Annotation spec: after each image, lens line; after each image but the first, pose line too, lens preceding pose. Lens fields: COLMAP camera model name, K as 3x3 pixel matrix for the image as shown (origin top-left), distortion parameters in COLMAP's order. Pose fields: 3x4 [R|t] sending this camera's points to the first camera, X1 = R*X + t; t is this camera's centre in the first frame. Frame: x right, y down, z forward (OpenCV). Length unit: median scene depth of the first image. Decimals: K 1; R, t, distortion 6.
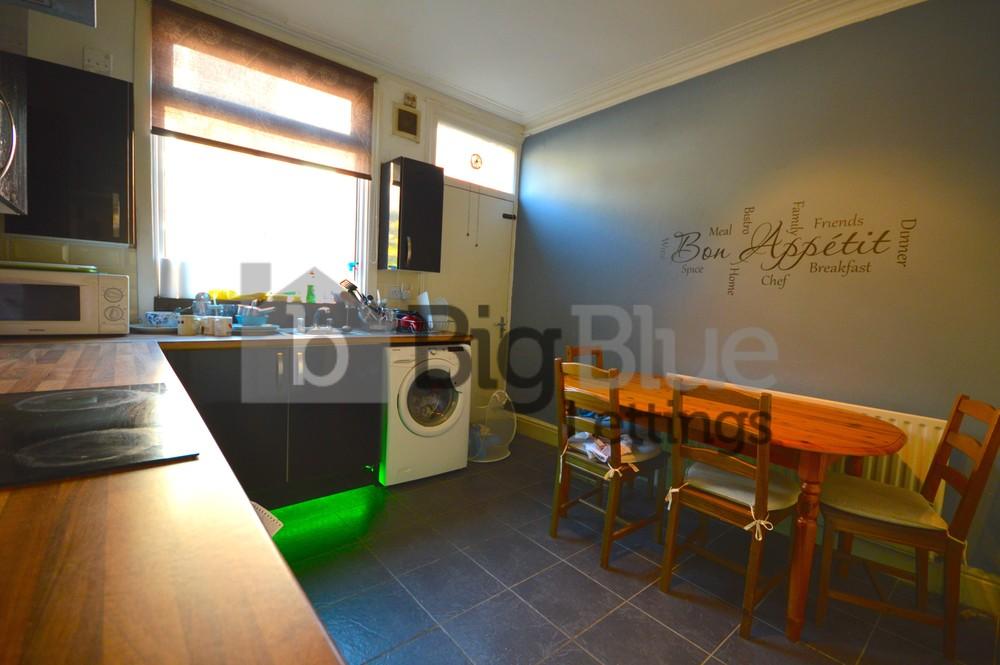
lens RADIAL K [[446.0, 0, 498.0], [0, 446.0, 329.0], [0, 0, 1]] dist [0.001380, 0.000171]
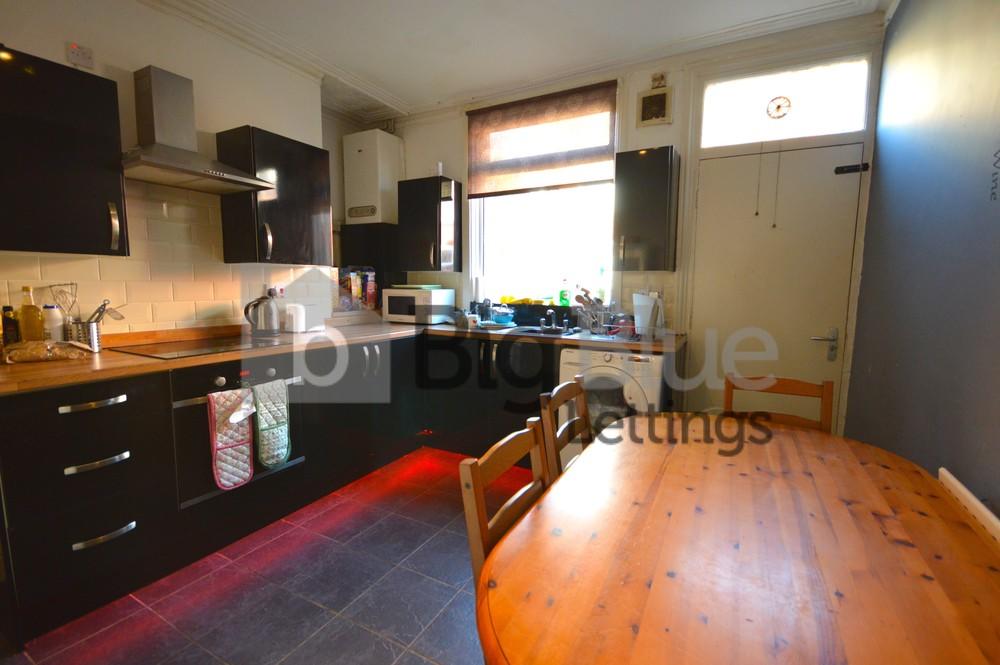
lens RADIAL K [[446.0, 0, 498.0], [0, 446.0, 329.0], [0, 0, 1]] dist [0.001380, 0.000171]
pose [[0.349652, 0.043128, -0.935887, 0.558410], [-0.061680, 0.997832, 0.022939, -0.015468], [0.934847, 0.049704, 0.351554, 0.412515]]
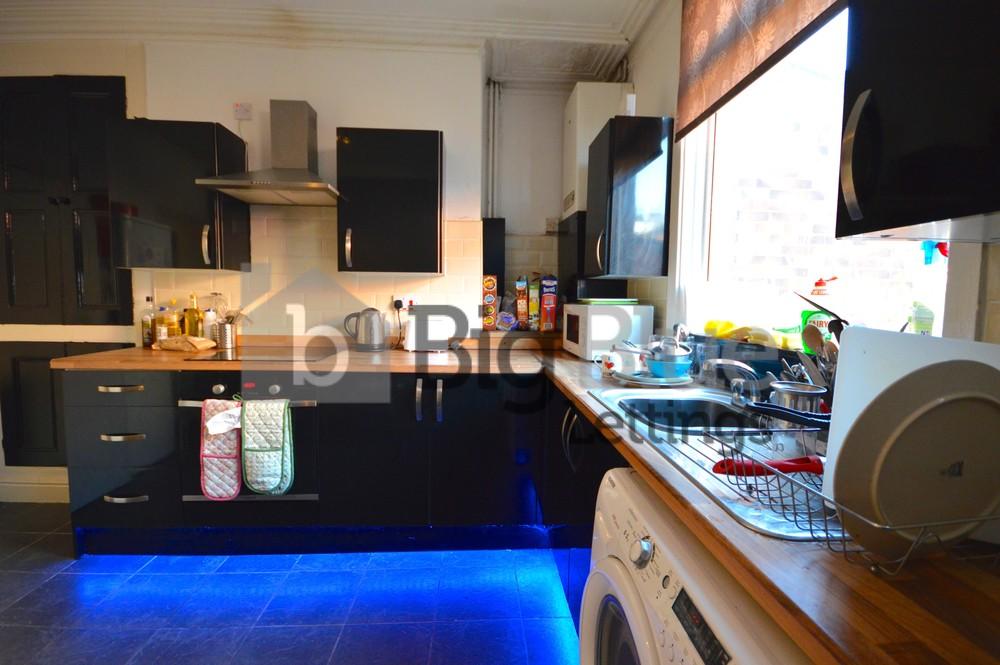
lens RADIAL K [[446.0, 0, 498.0], [0, 446.0, 329.0], [0, 0, 1]] dist [0.001380, 0.000171]
pose [[-0.612122, -0.005146, -0.790747, 0.126055], [-0.107432, 0.991248, 0.076714, -0.073597], [0.783432, 0.131910, -0.607318, 0.912874]]
